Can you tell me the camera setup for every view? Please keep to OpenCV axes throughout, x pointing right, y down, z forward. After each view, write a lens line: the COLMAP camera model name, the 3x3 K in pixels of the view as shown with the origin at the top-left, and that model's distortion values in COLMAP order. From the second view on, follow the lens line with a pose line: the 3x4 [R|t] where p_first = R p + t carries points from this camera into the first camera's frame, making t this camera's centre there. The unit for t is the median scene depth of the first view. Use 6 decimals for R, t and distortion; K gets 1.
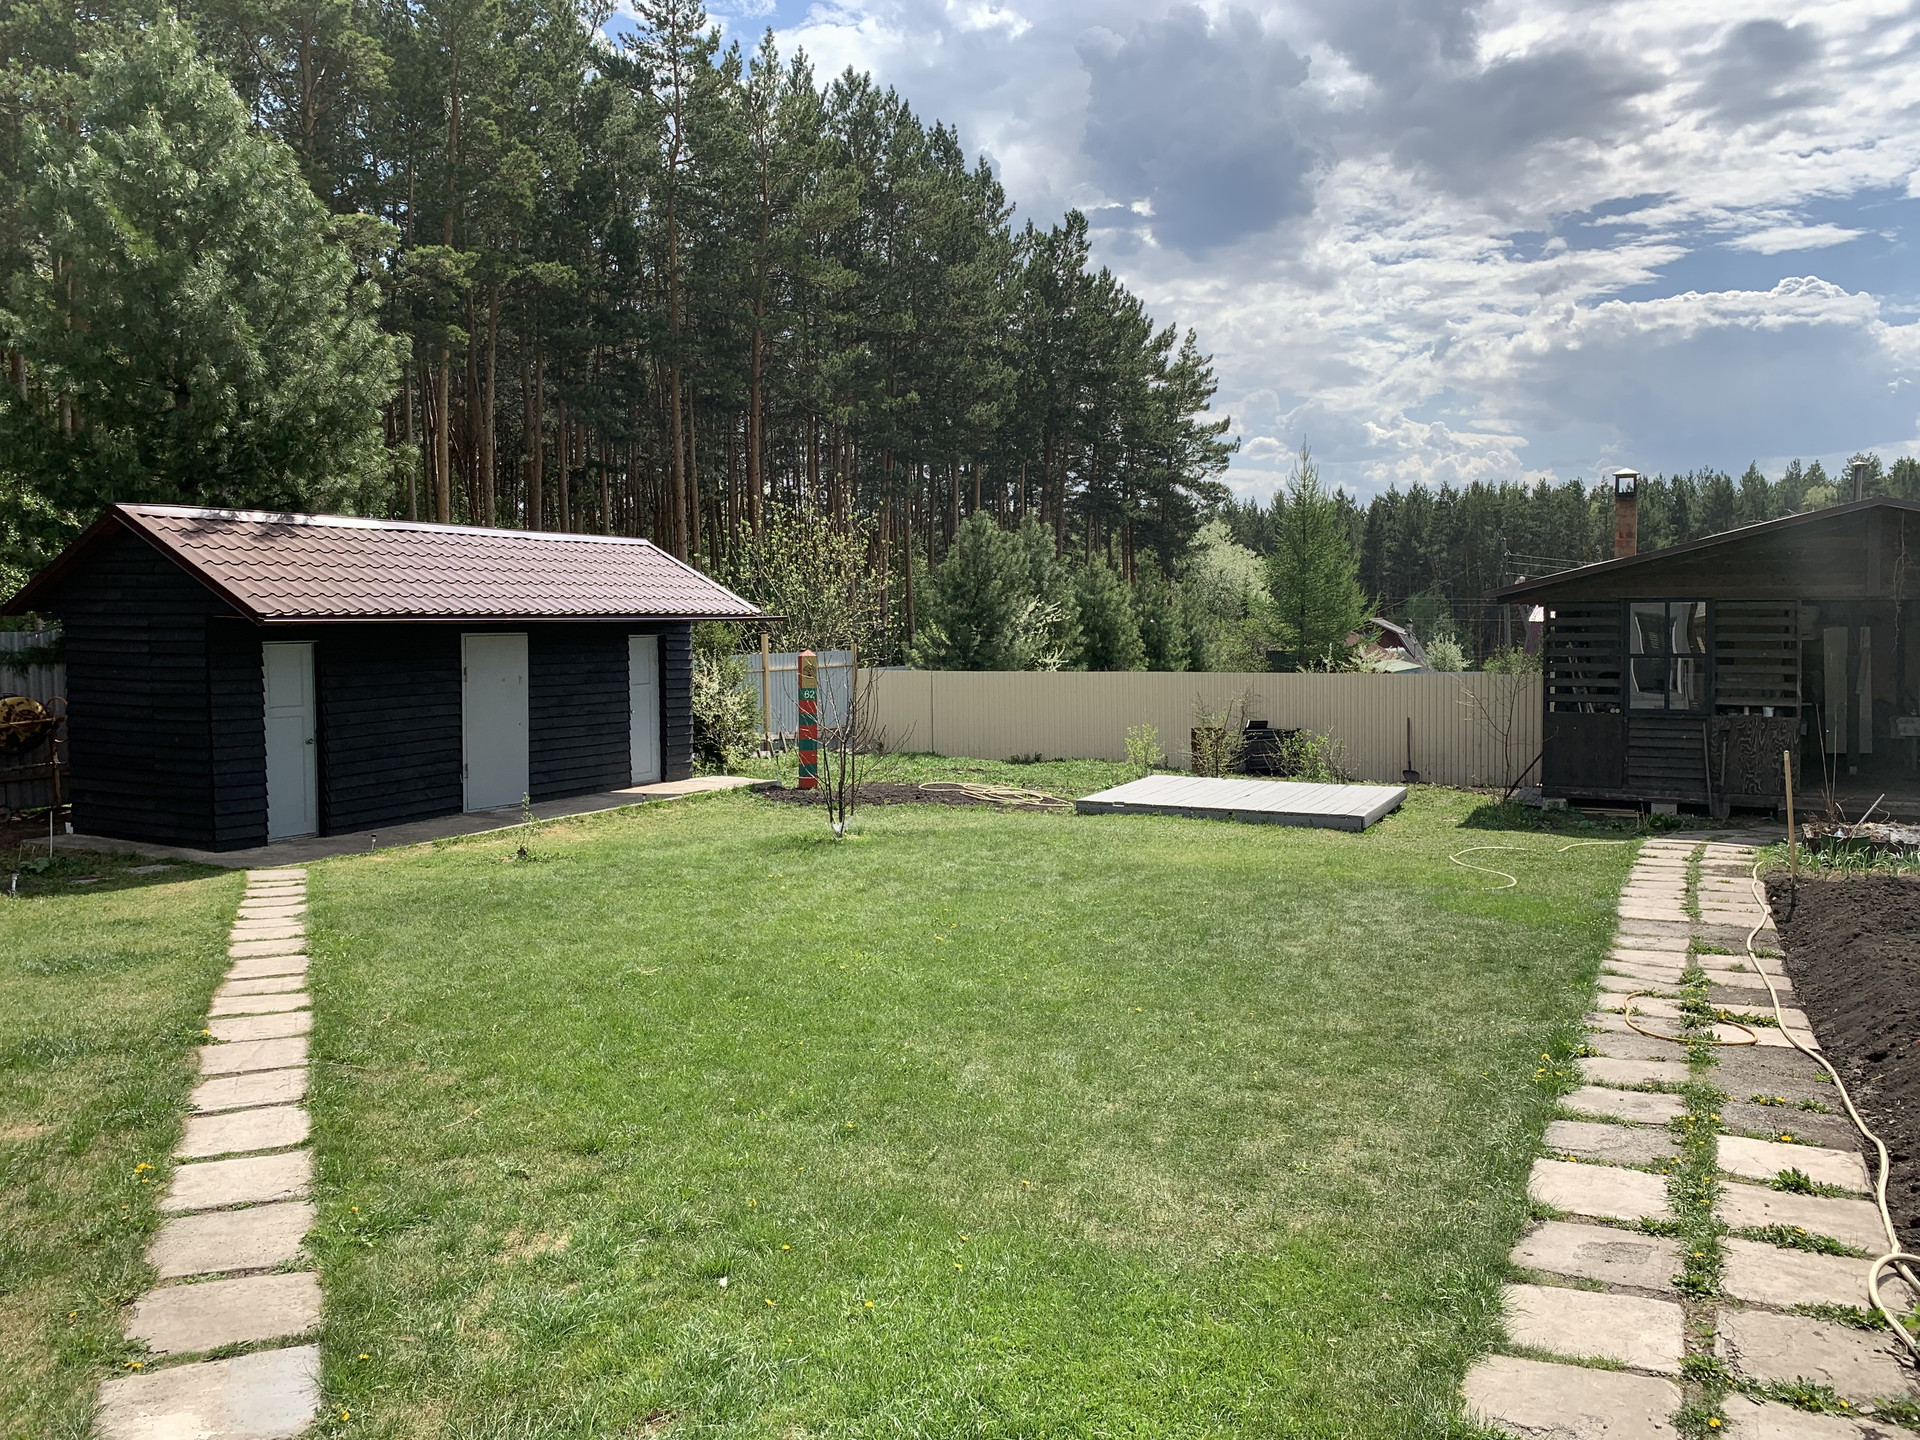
lens RADIAL K [[1552.3, 0, 1019.0], [0, 1552.3, 717.2], [0, 0, 1]] dist [-0.366105, 0.592519]
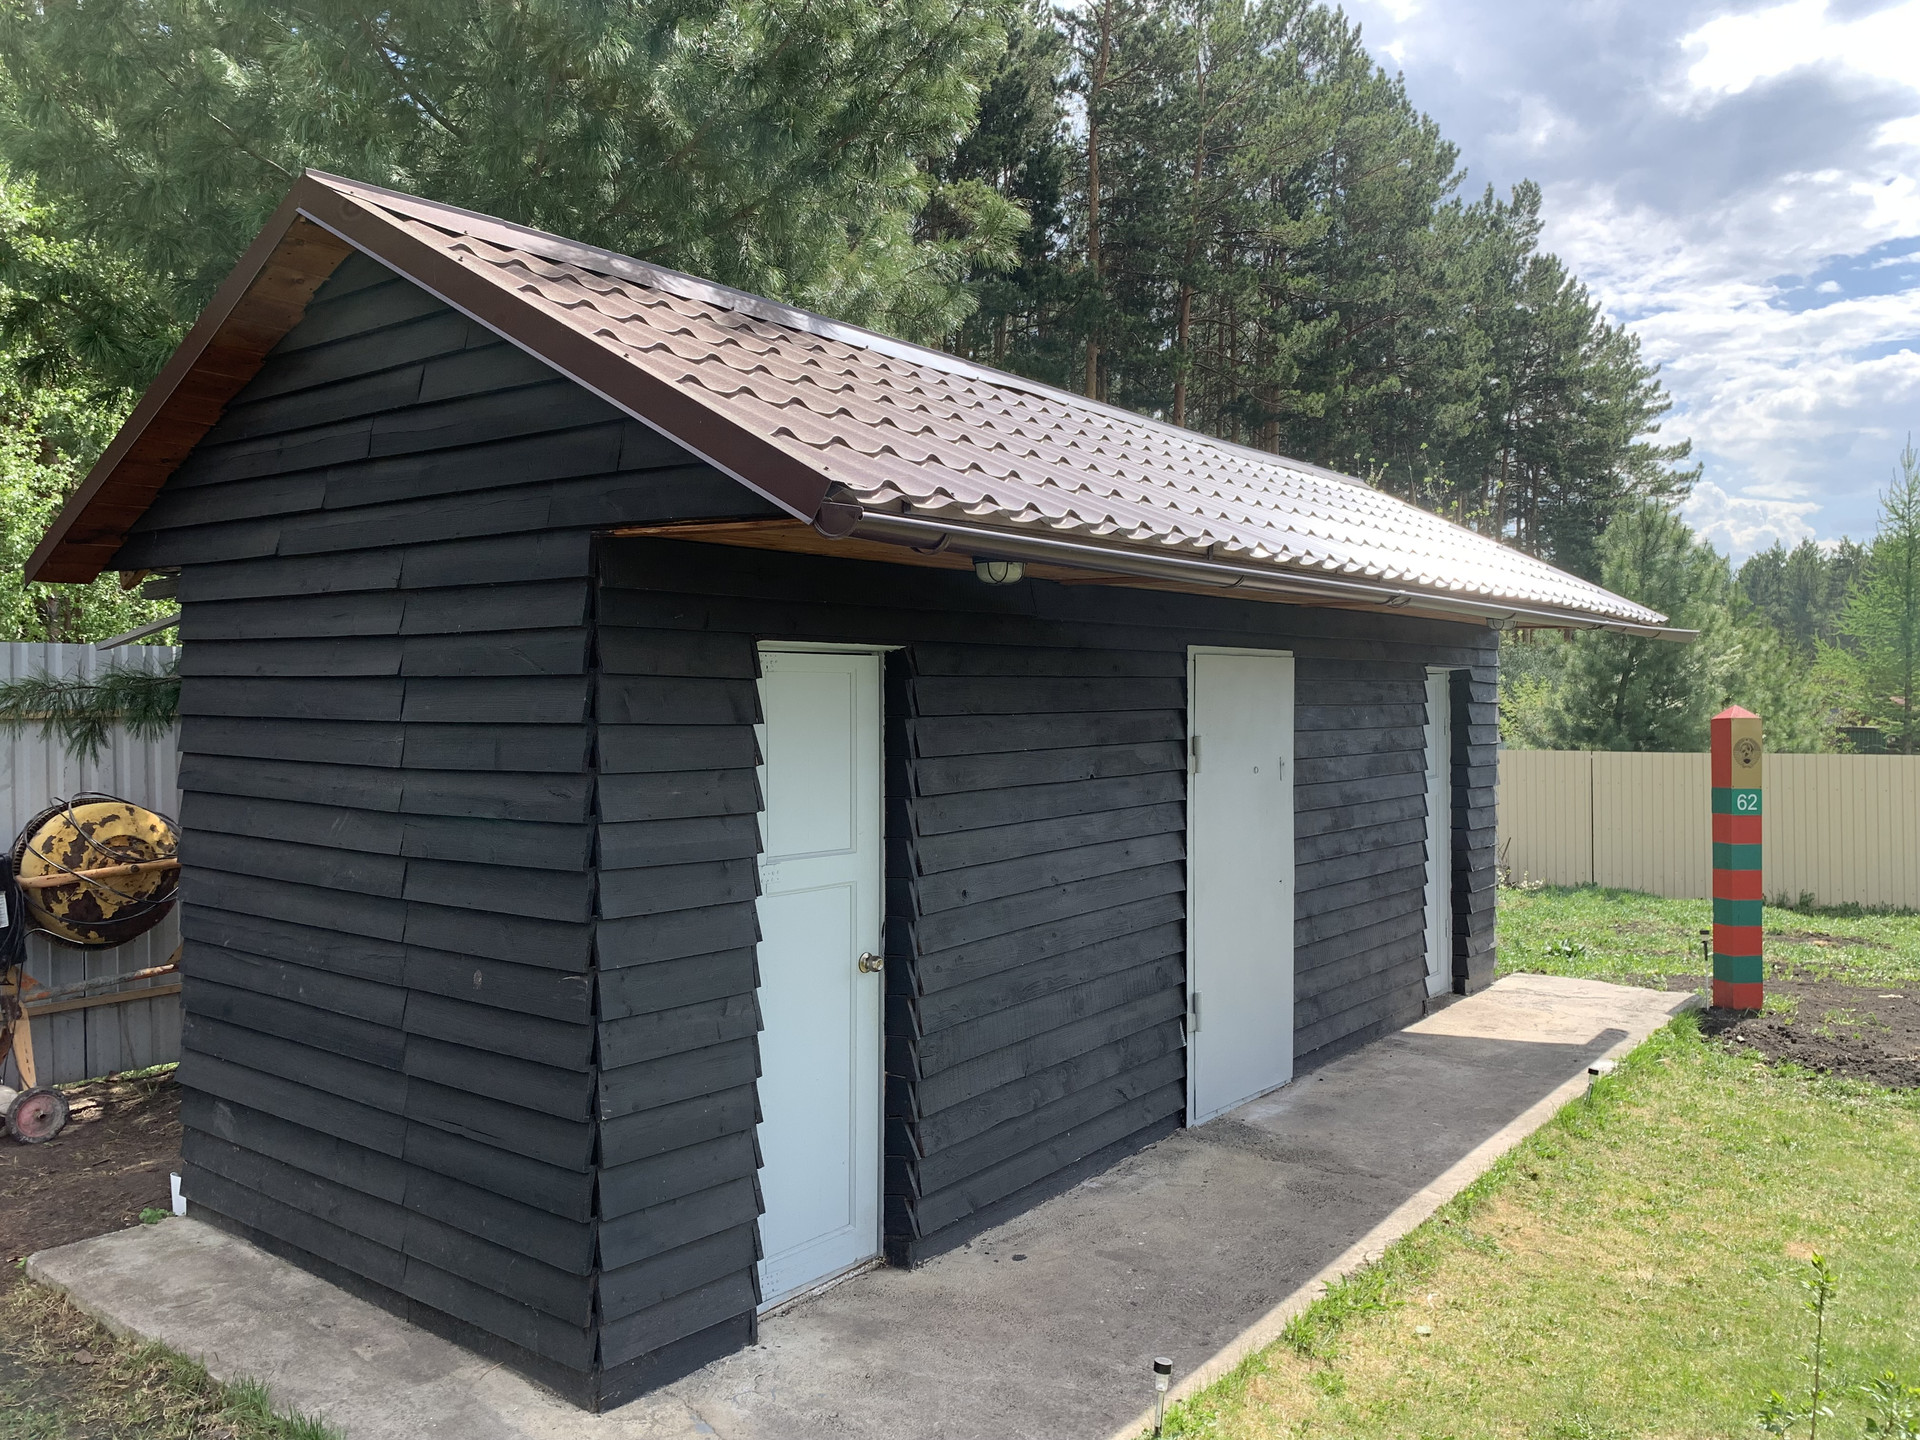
lens RADIAL K [[1442.7, 0, 988.1], [0, 1442.7, 716.6], [0, 0, 1]] dist [0.040321, -0.060806]
pose [[0.991988, 0.003781, -0.126275, -0.129133], [-0.011002, 0.998340, -0.056530, -0.005968], [0.125851, 0.057467, 0.990383, 0.213670]]
